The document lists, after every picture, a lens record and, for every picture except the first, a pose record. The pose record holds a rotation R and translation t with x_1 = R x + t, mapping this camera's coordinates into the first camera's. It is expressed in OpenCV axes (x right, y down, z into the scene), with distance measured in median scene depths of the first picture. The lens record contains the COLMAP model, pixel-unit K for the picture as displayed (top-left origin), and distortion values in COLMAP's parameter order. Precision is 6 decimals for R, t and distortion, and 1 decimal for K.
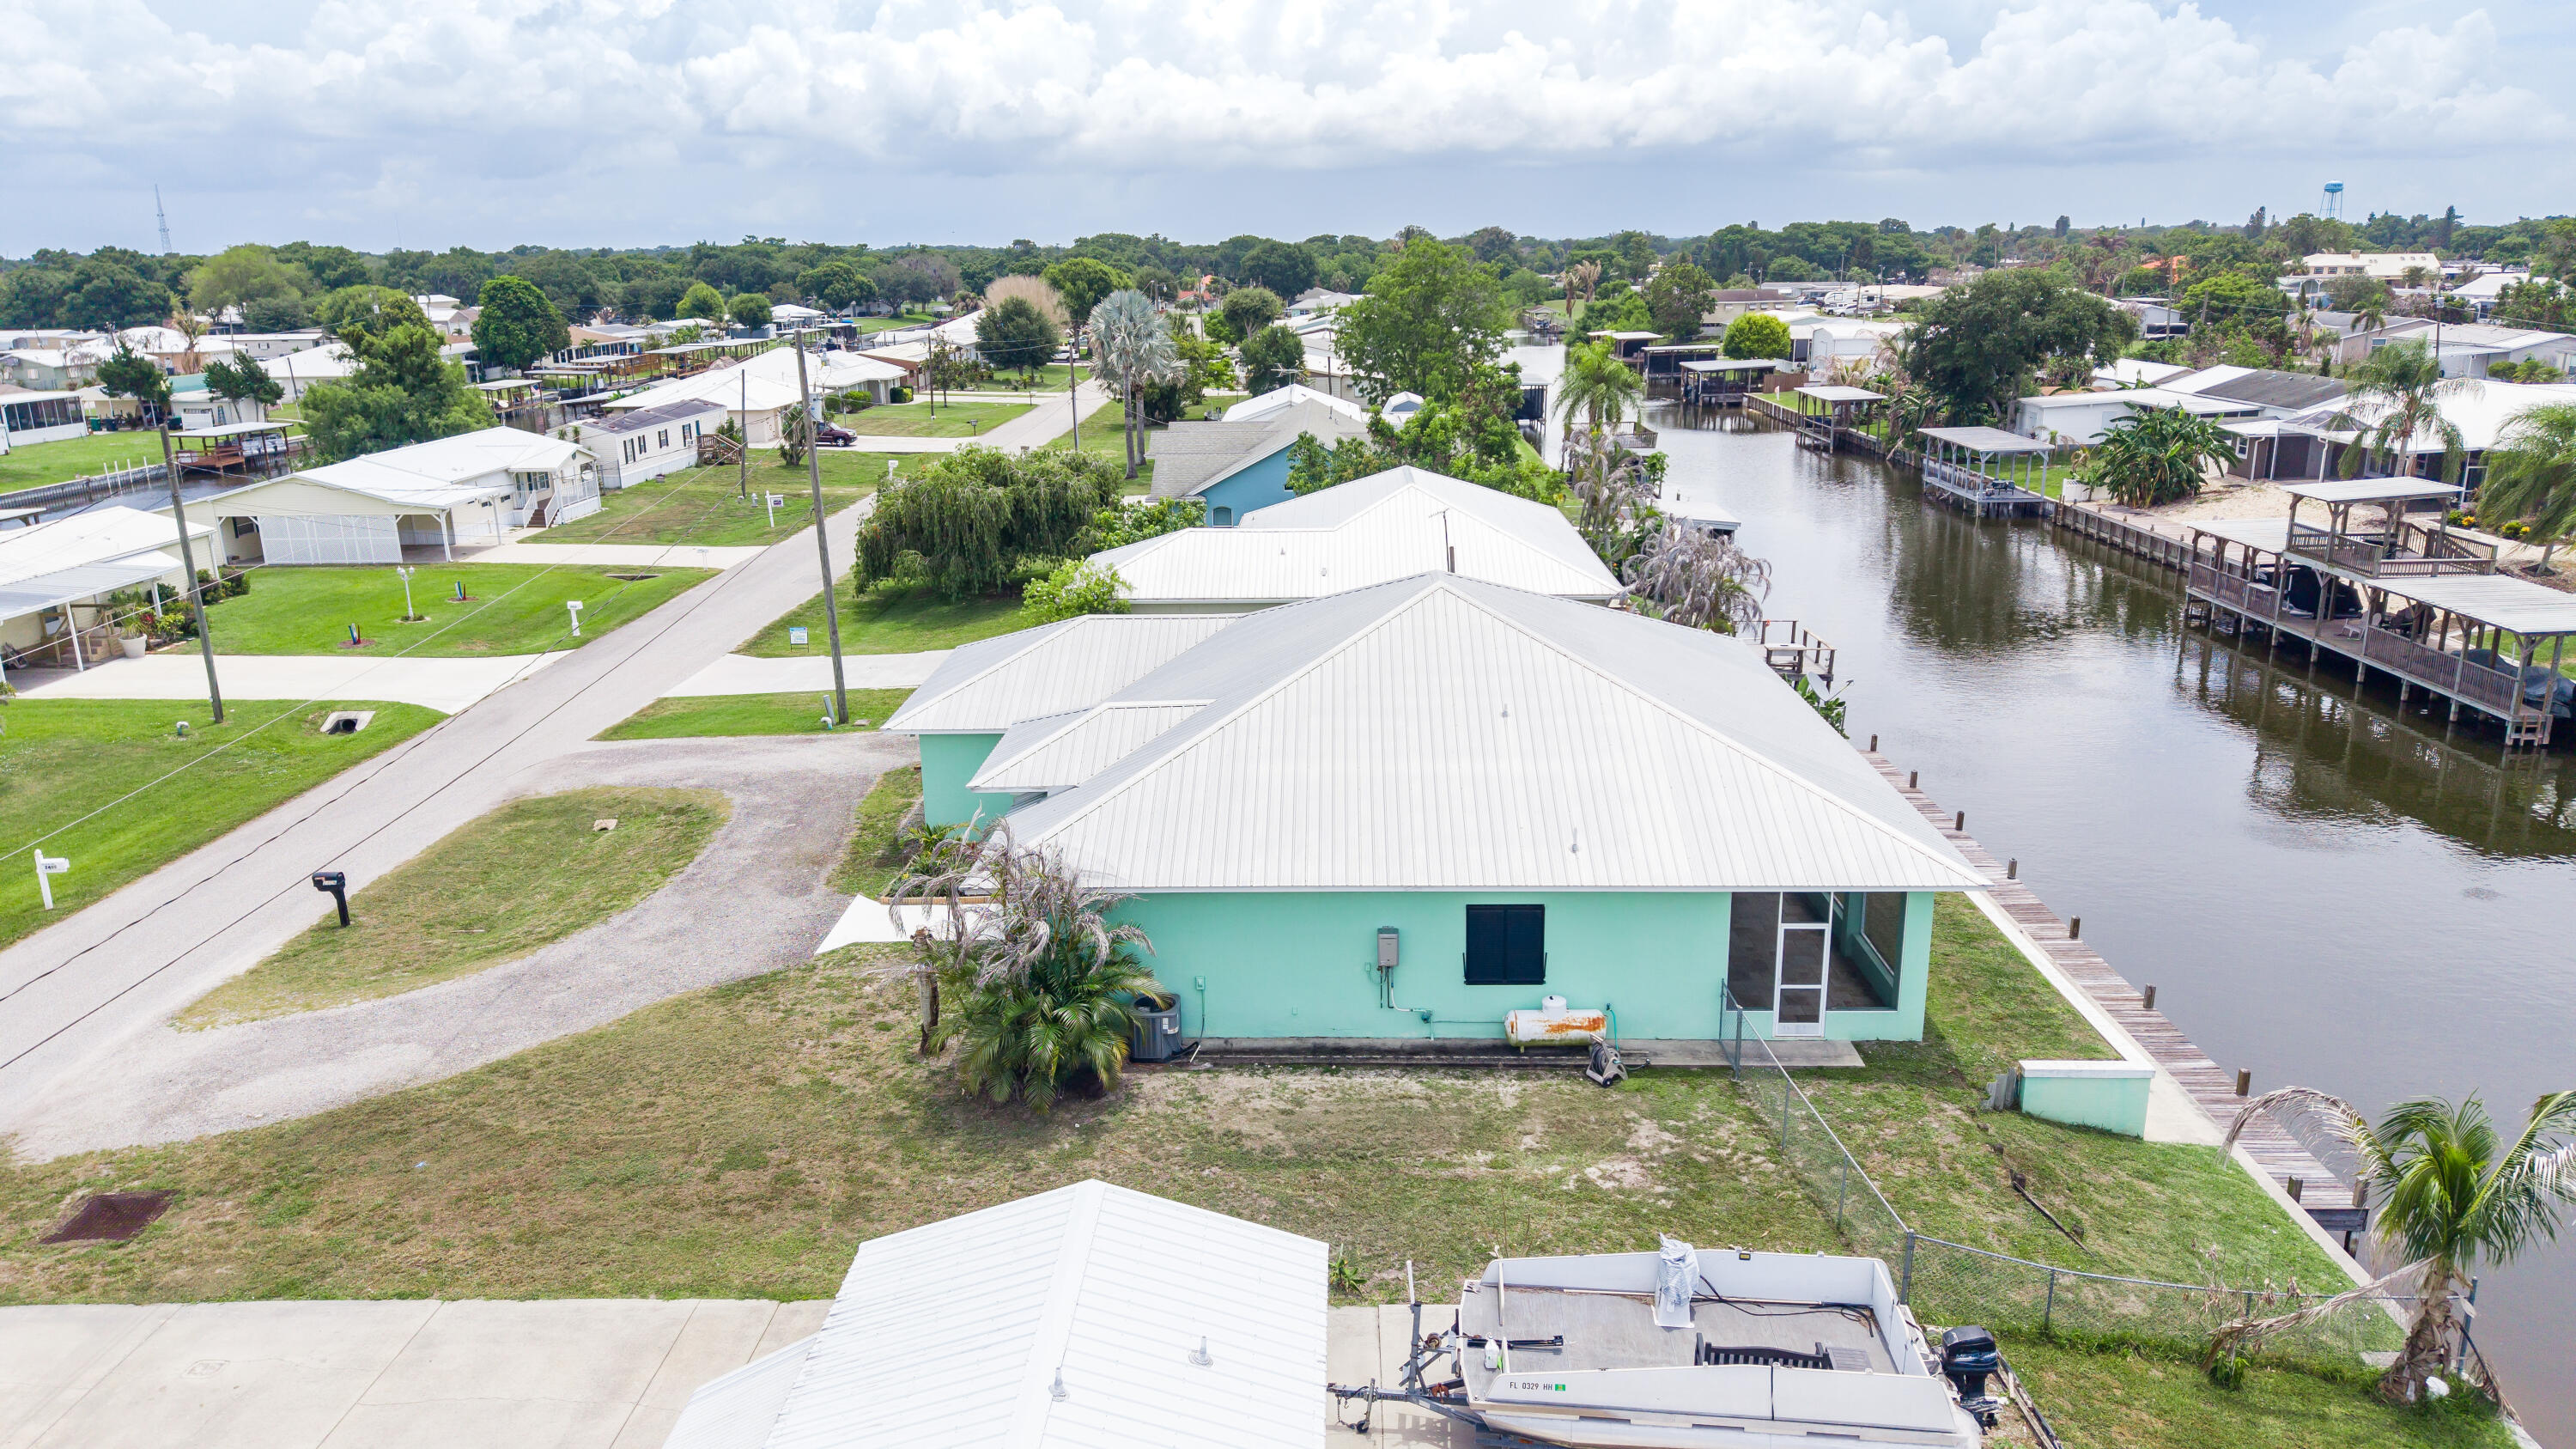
lens RADIAL K [[1714.3, 0, 1284.7], [0, 1714.3, 723.8], [0, 0, 1]] dist [0.051883, -0.059586]
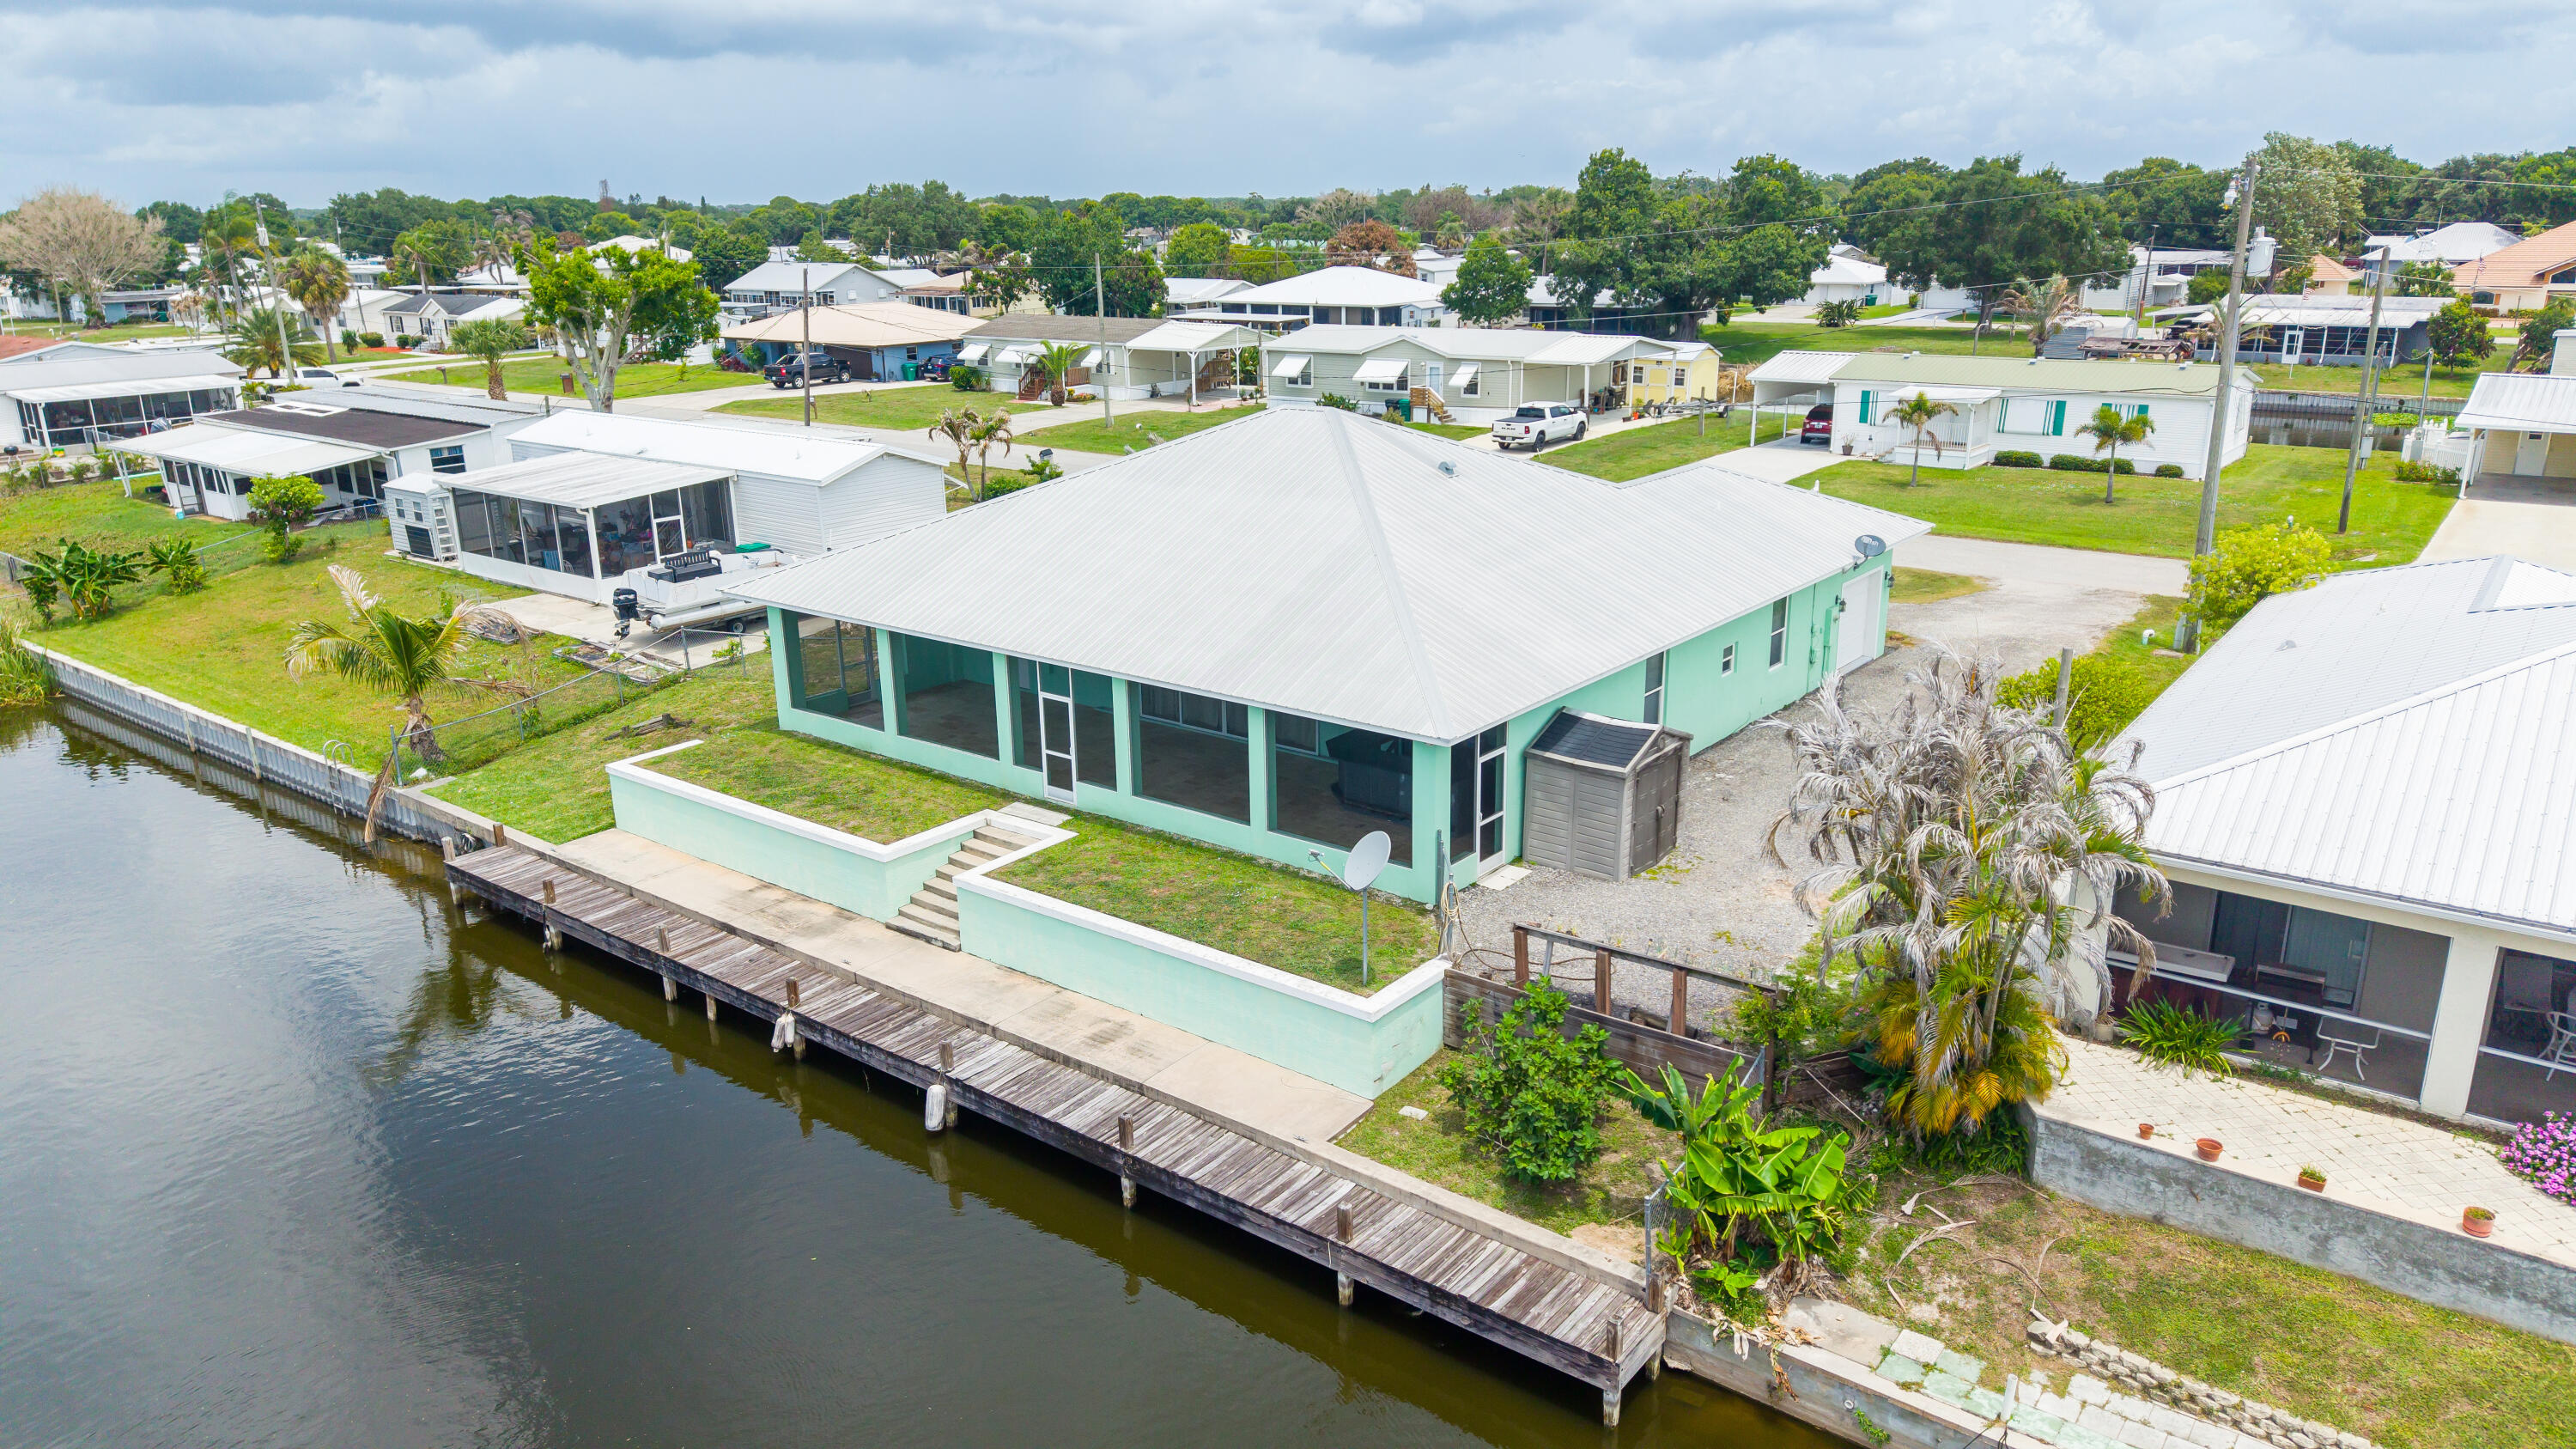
lens RADIAL K [[1719.6, 0, 1288.0], [0, 1719.6, 724.5], [0, 0, 1]] dist [0.052754, -0.058360]
pose [[-0.589130, 0.255973, -0.766423, 0.306047], [-0.192331, 0.876817, 0.440683, -0.121476], [0.784815, 0.407026, -0.467328, 0.516310]]
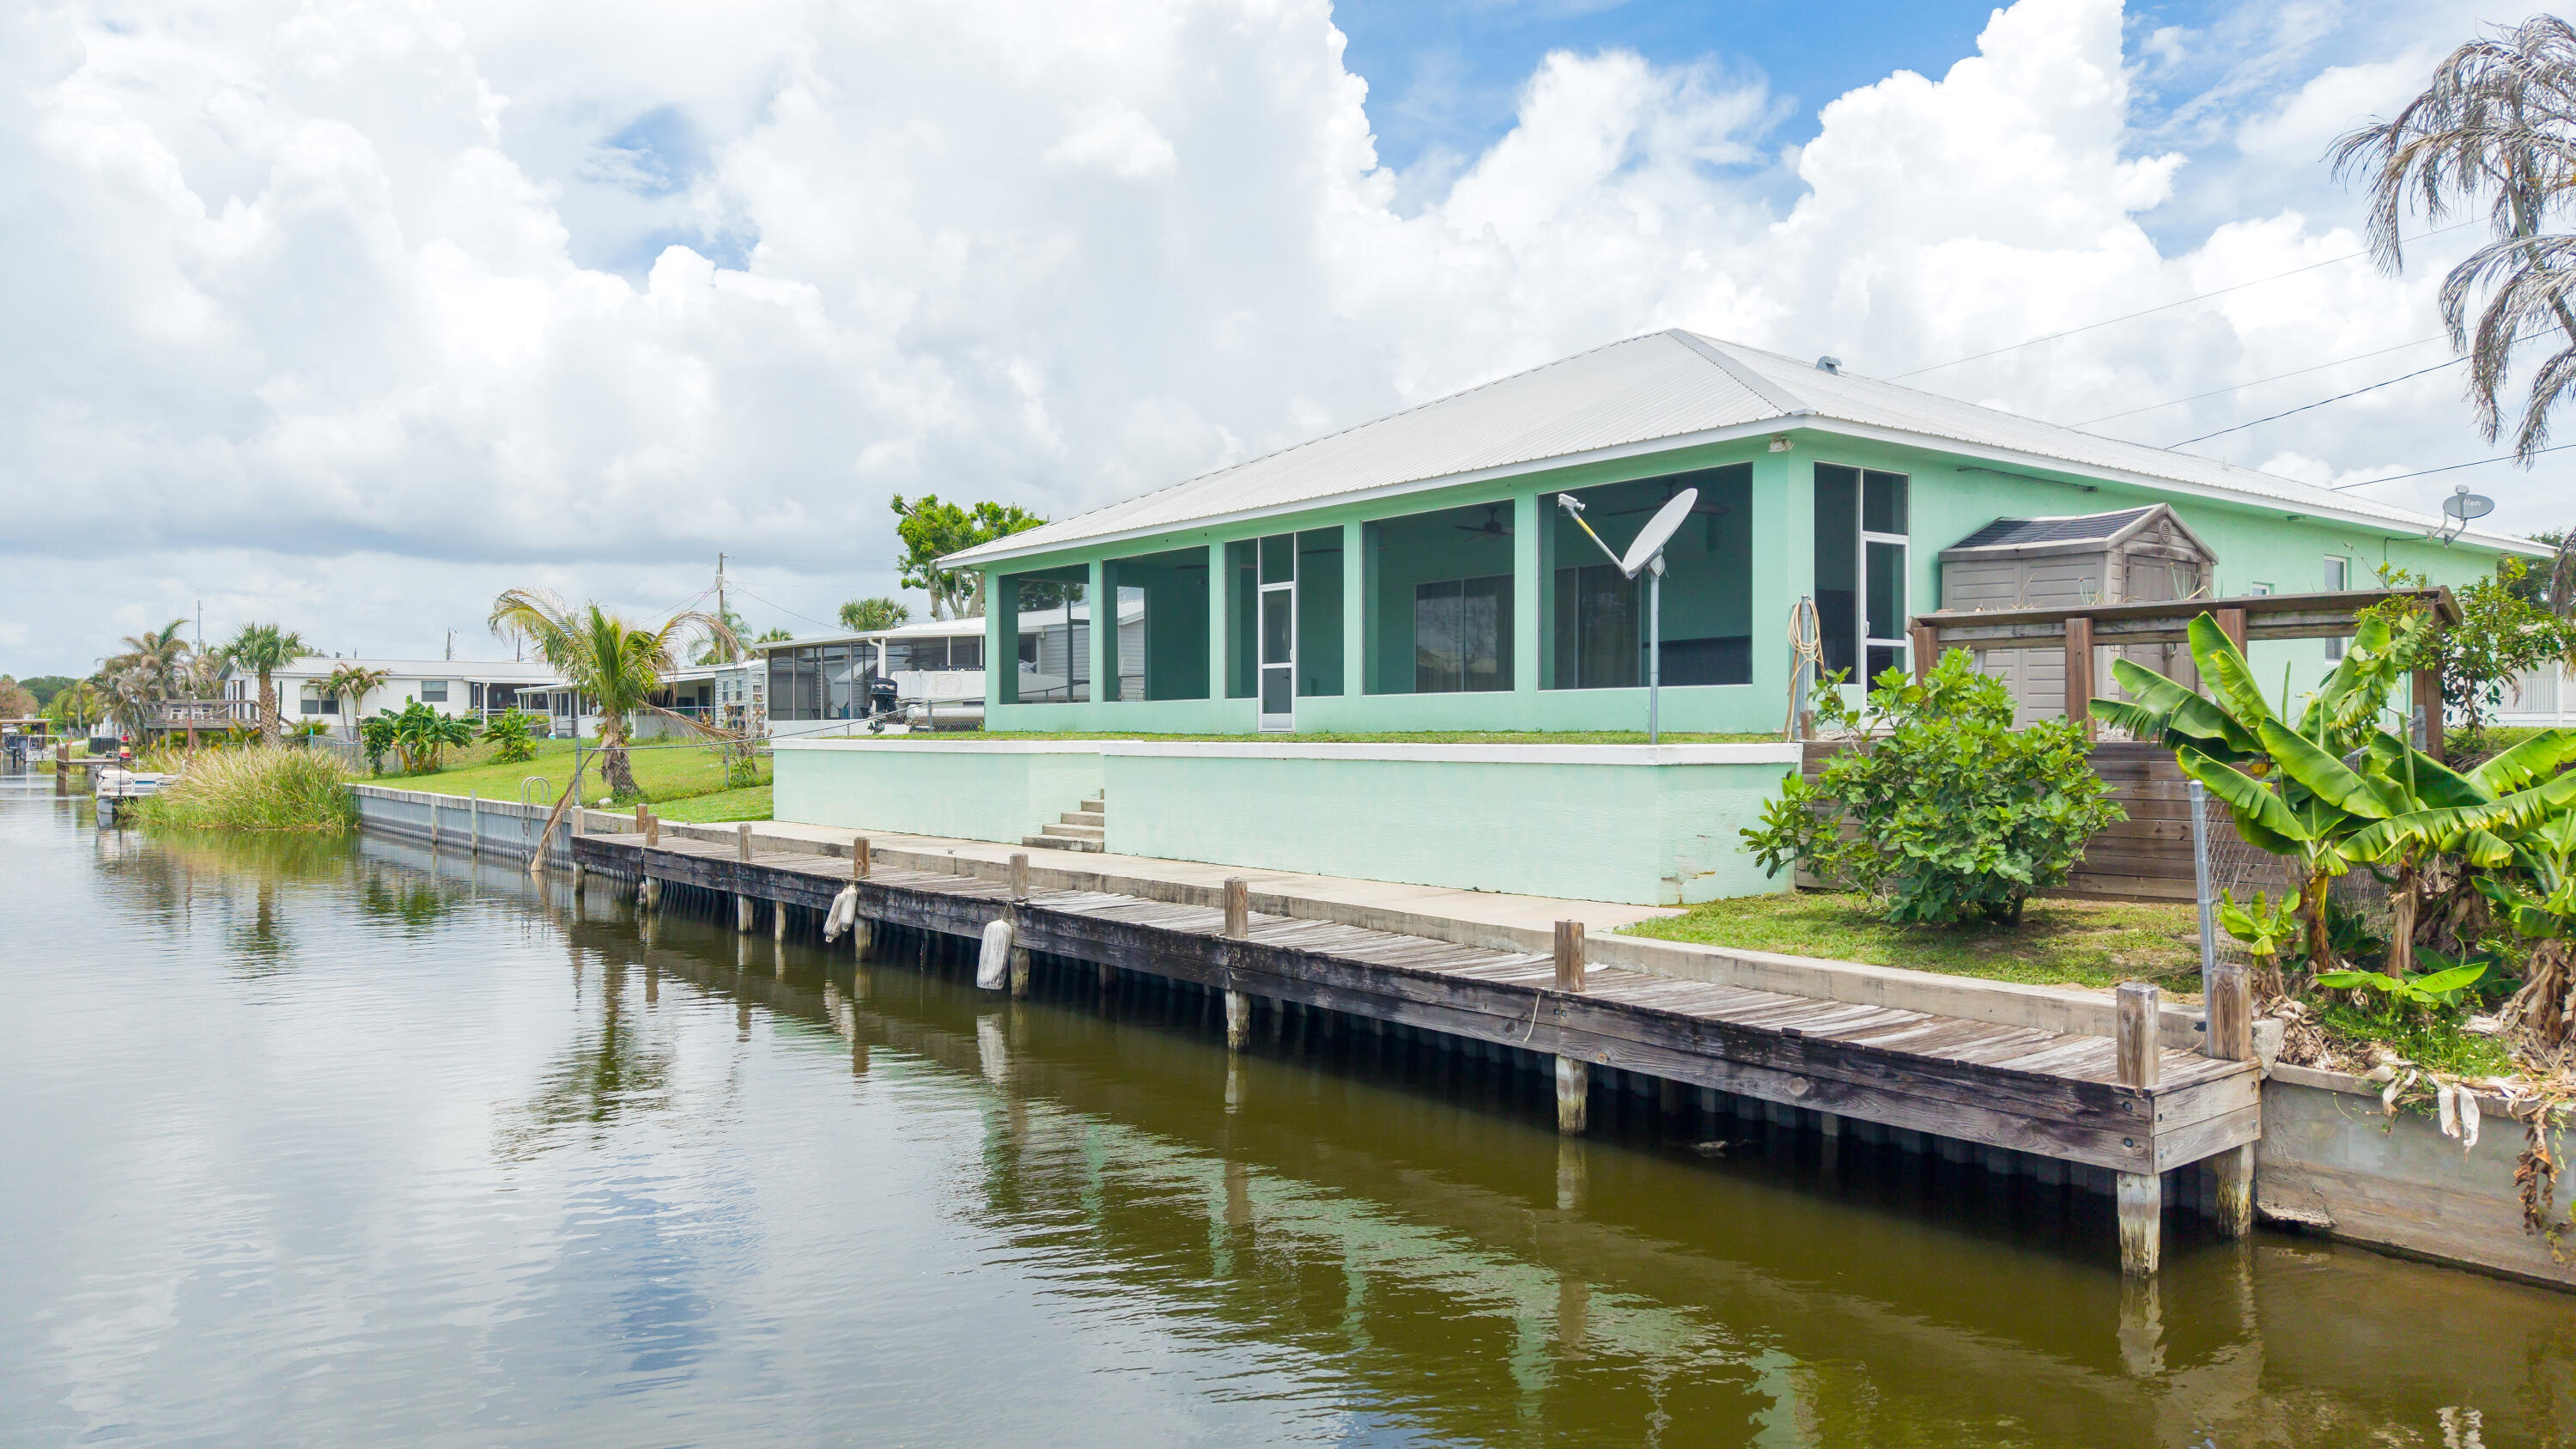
lens RADIAL K [[1732.9, 0, 1252.2], [0, 1732.9, 727.7], [0, 0, 1]] dist [0.058426, -0.099784]
pose [[-0.777150, 0.012981, -0.629182, 0.247107], [-0.155663, 0.964754, 0.212175, -0.018284], [0.609760, 0.262832, -0.747738, 0.516346]]
